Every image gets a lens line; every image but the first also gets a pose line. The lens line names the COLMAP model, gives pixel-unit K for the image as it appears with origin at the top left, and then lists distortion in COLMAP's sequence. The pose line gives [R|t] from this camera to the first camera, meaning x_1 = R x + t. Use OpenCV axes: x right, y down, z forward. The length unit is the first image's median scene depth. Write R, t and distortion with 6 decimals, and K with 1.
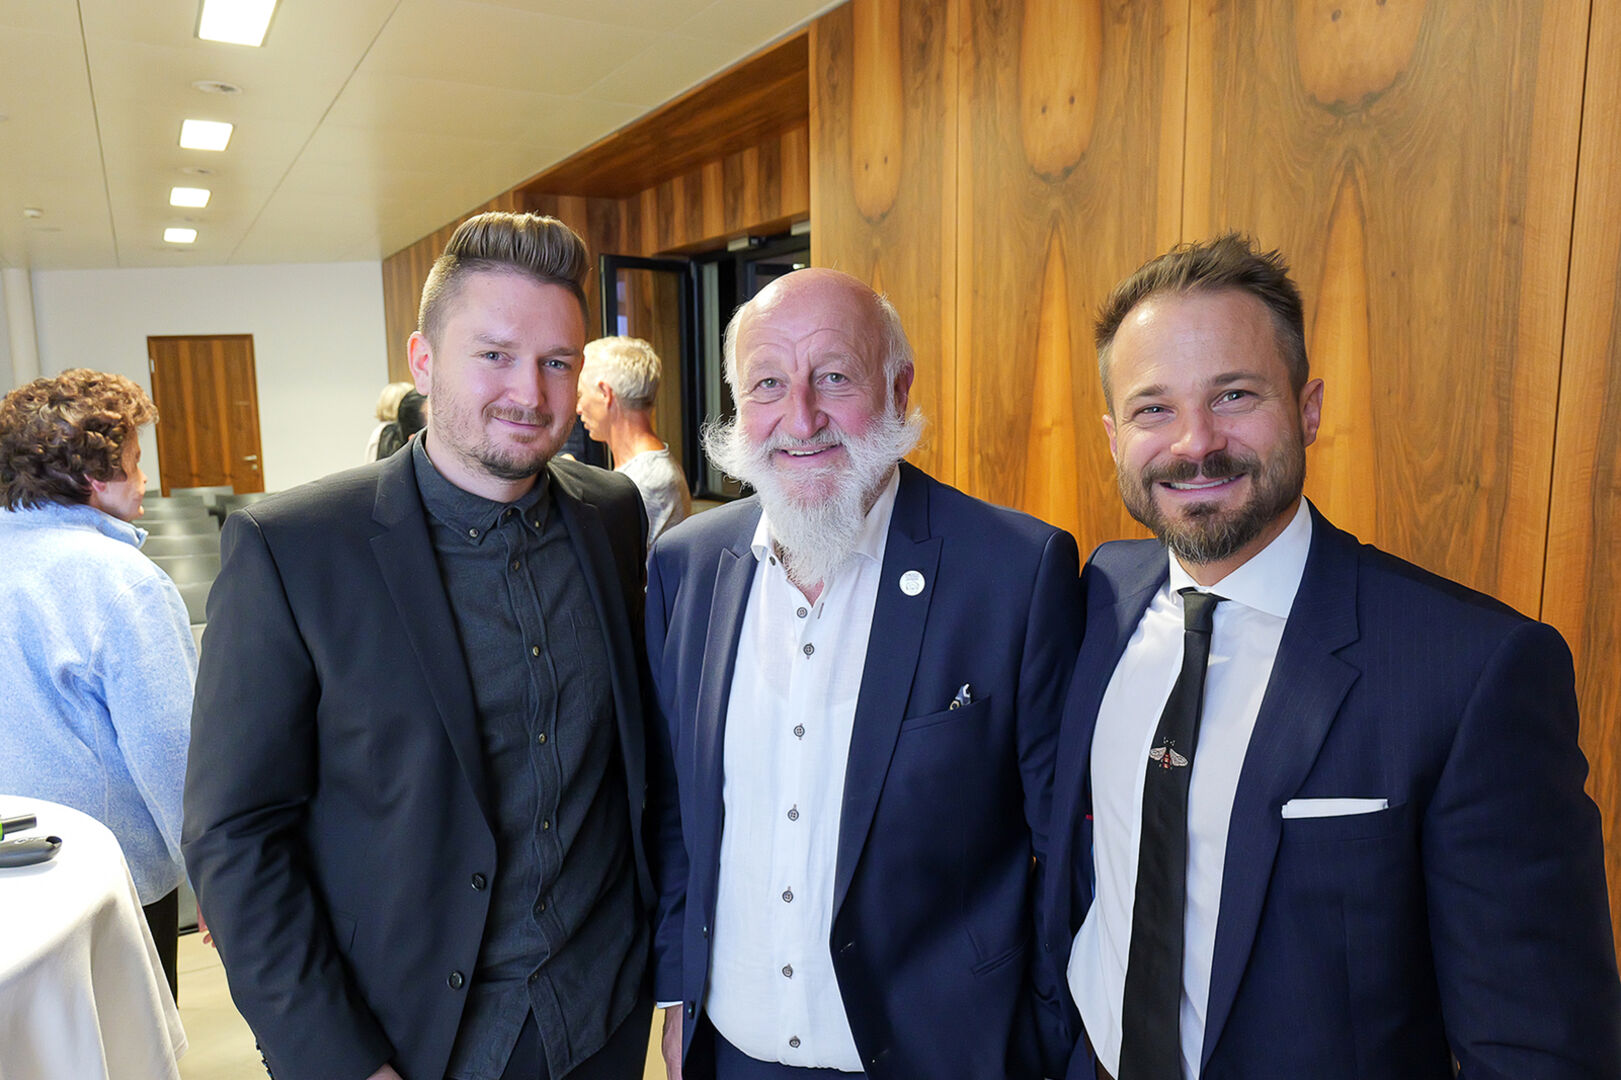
lens RADIAL K [[1120.9, 0, 802.7], [0, 1120.9, 540.6], [0, 0, 1]] dist [0.006902, 0.007247]
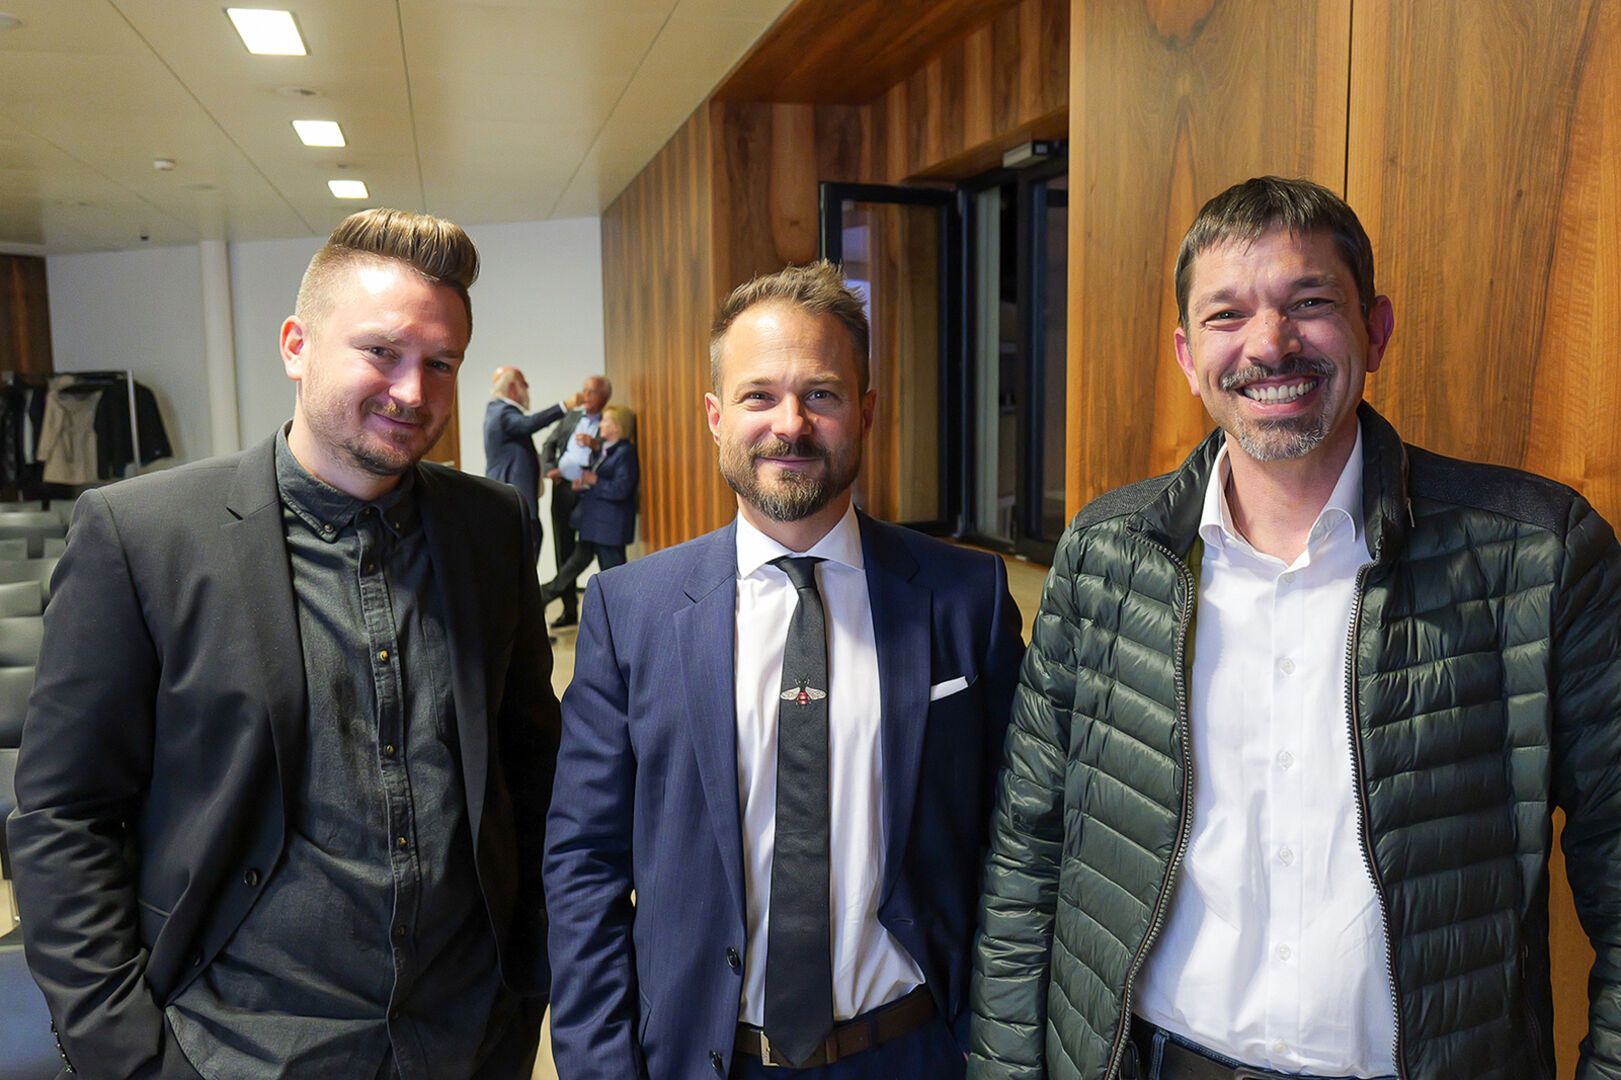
lens RADIAL K [[1357.0, 0, 809.1], [0, 1357.0, 543.1], [0, 0, 1]] dist [0.000973, 0.013043]
pose [[0.963829, 0.029946, -0.264835, 0.078988], [-0.033198, 0.999418, -0.007811, -0.060470], [0.264447, 0.016320, 0.964262, 0.426701]]
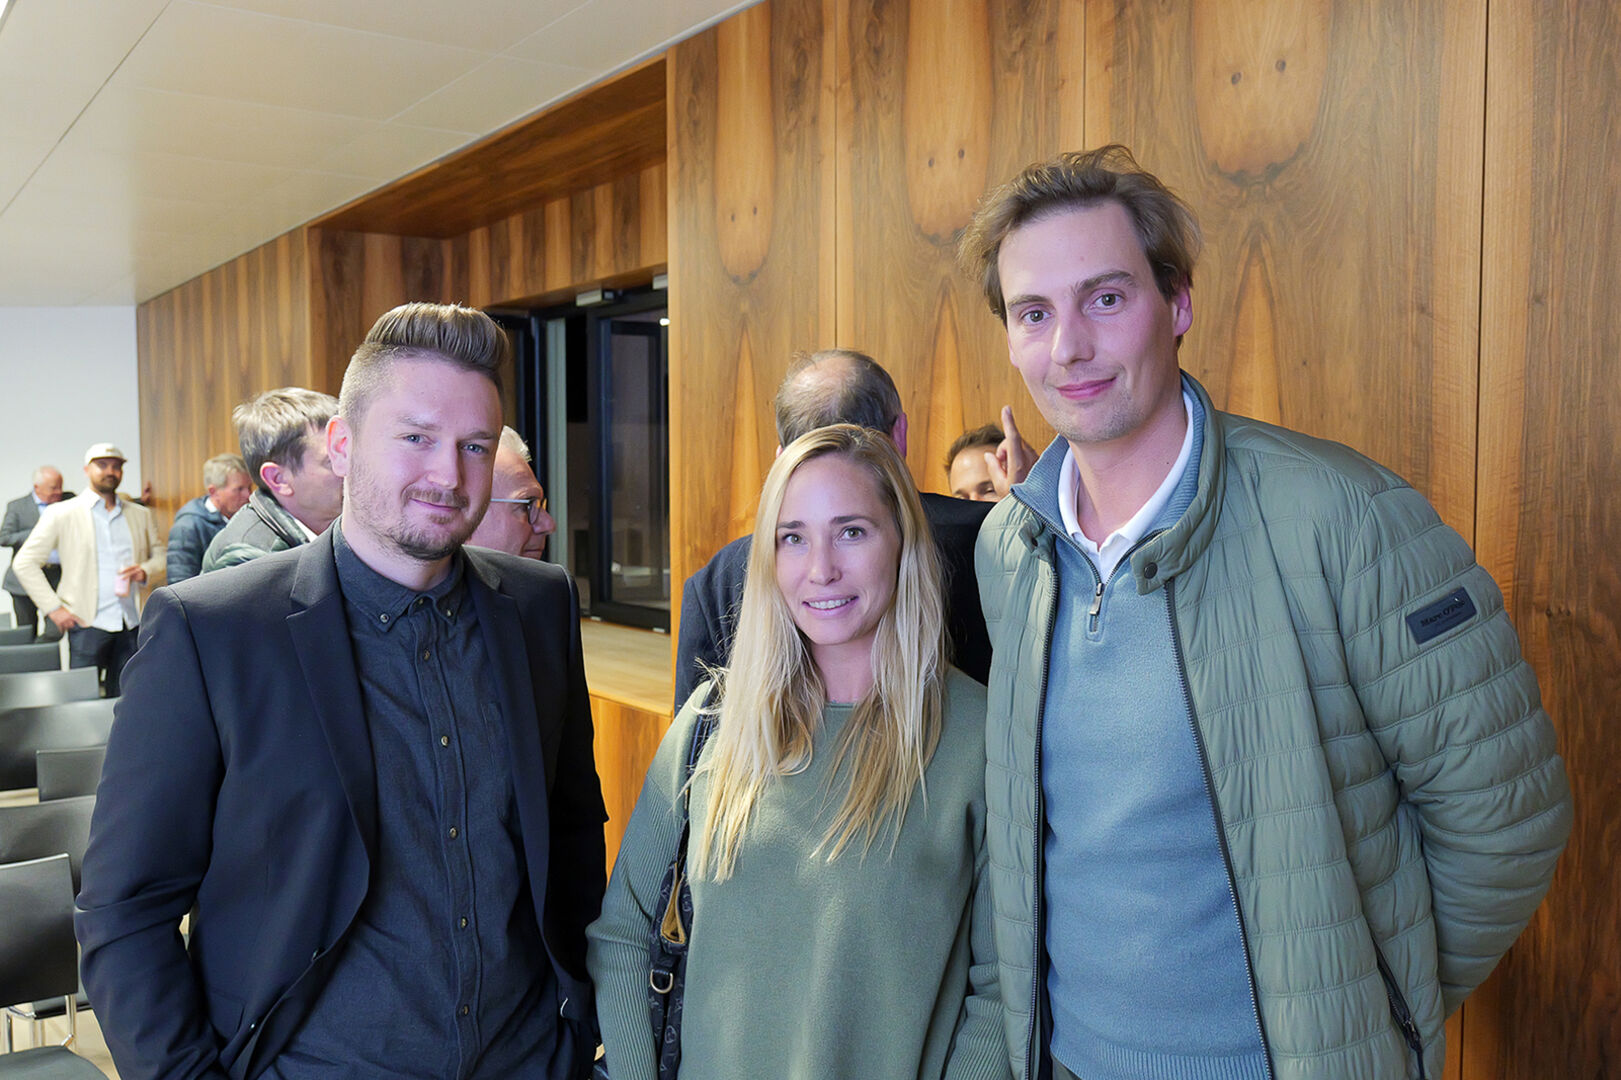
lens RADIAL K [[1415.3, 0, 811.7], [0, 1415.3, 545.6], [0, 0, 1]] dist [0.012598, -0.002616]
pose [[0.996001, 0.002884, 0.089297, 0.024073], [0.004272, 0.996798, -0.079845, -0.003048], [-0.089241, 0.079907, 0.992800, -0.045808]]
